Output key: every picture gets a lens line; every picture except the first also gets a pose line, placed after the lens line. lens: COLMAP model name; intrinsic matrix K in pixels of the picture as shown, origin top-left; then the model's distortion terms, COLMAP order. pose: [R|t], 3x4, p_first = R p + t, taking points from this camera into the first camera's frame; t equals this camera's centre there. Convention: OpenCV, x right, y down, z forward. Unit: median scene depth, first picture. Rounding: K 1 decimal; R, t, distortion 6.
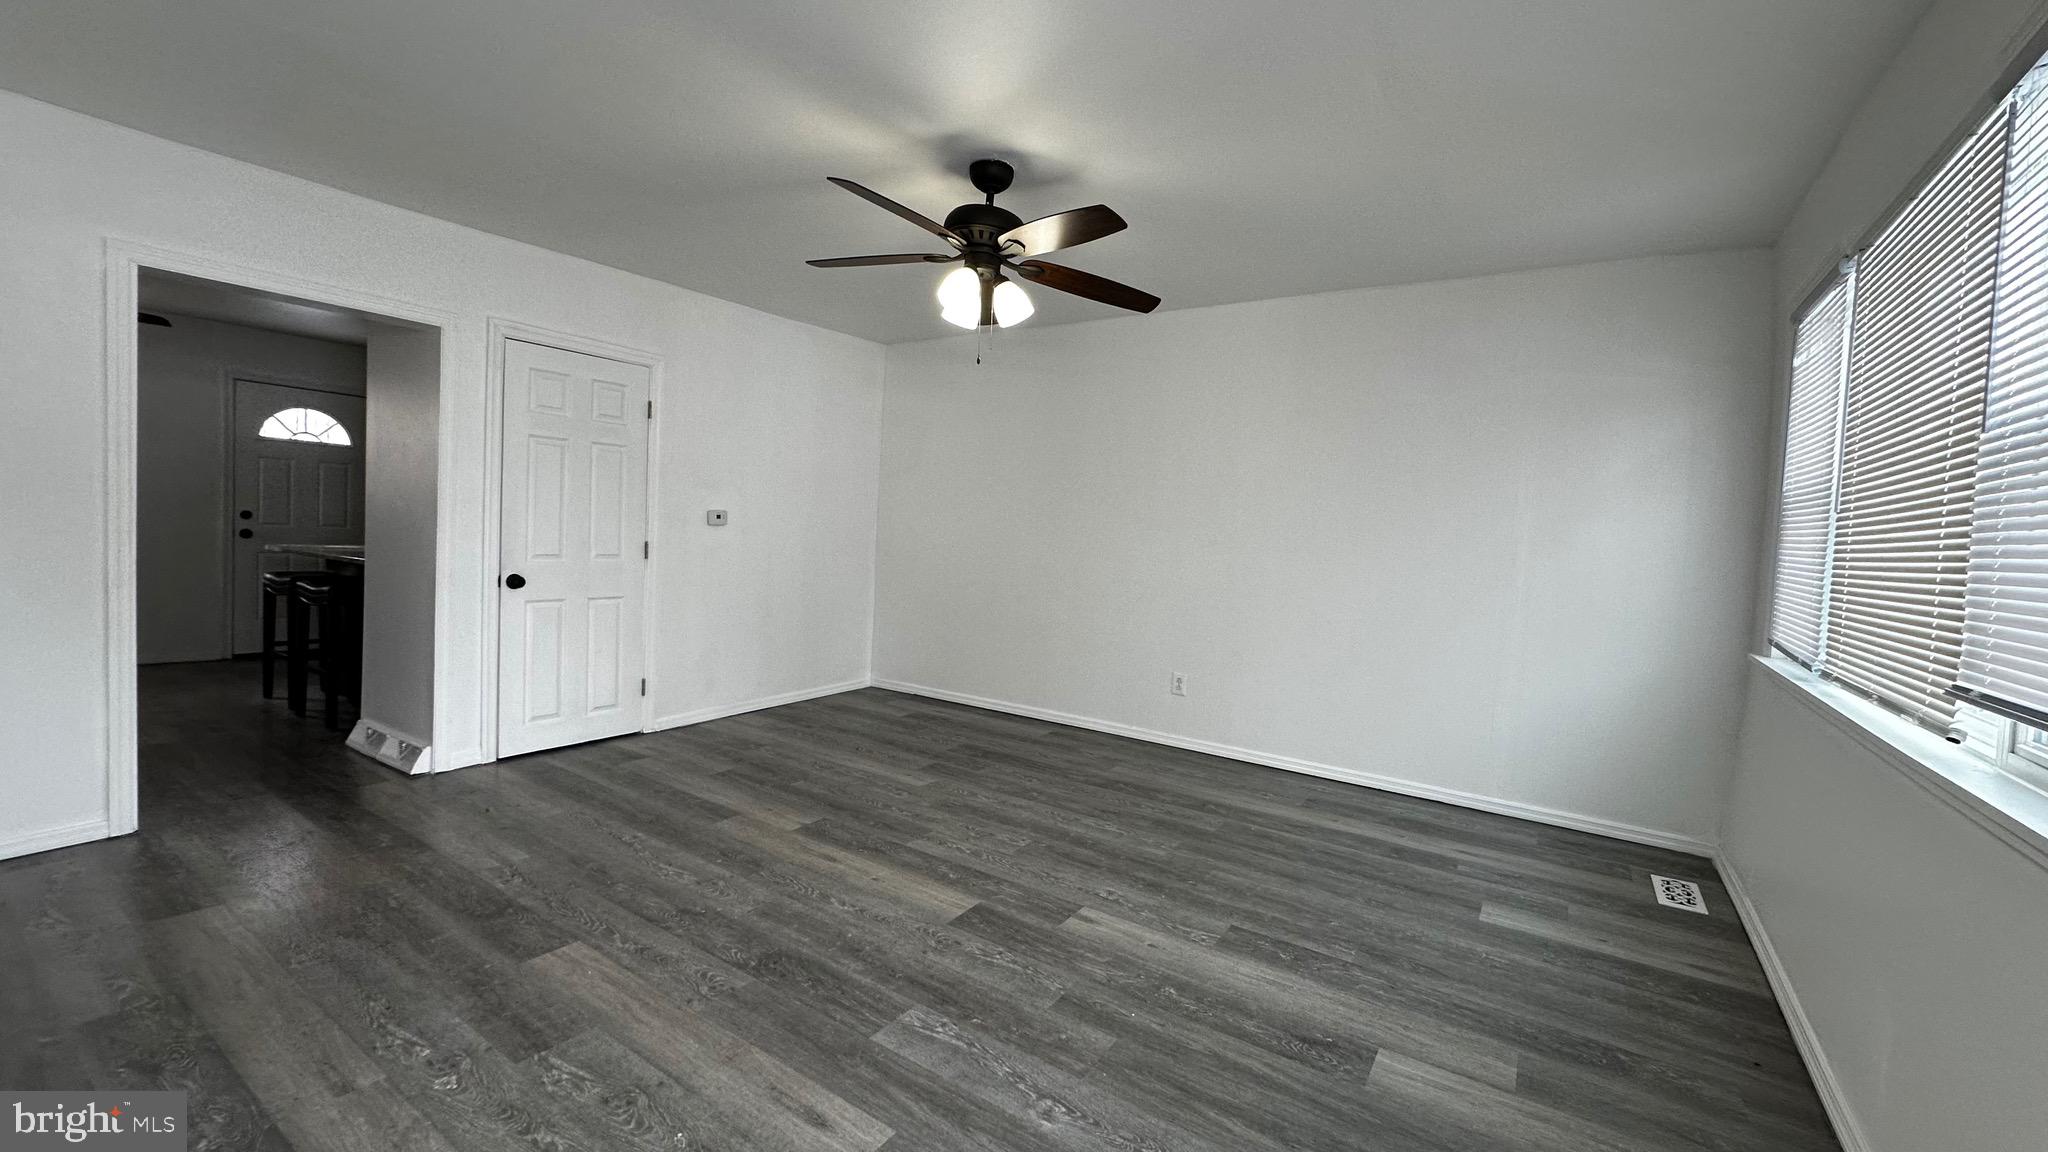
lens RADIAL K [[826.8, 0, 1024.0], [0, 826.8, 576.0], [0, 0, 1]] dist [0.000136, -0.000021]
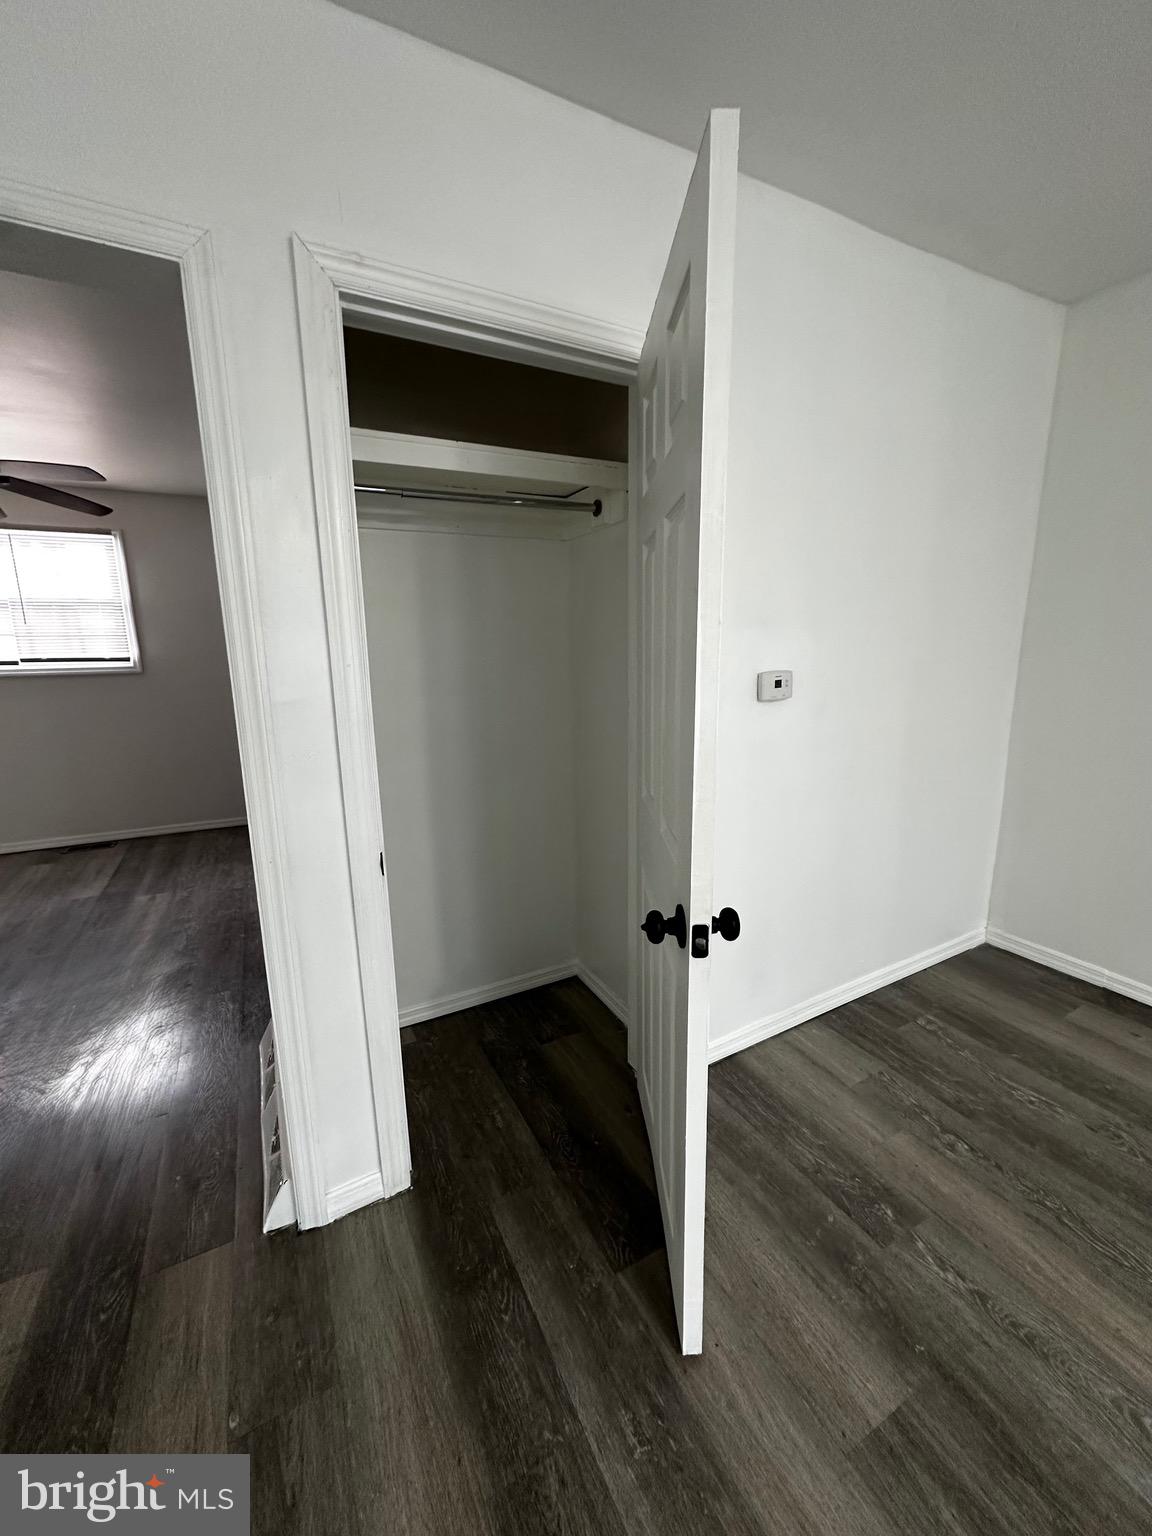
lens RADIAL K [[612.0, 0, 576.0], [0, 612.0, 768.0], [0, 0, 1]] dist [0.000151, 0.000081]
pose [[0.874321, 0.024857, -0.484711, -0.292703], [0.038828, 0.991904, 0.120906, -0.070278], [0.483793, -0.124531, 0.866277, 0.605677]]
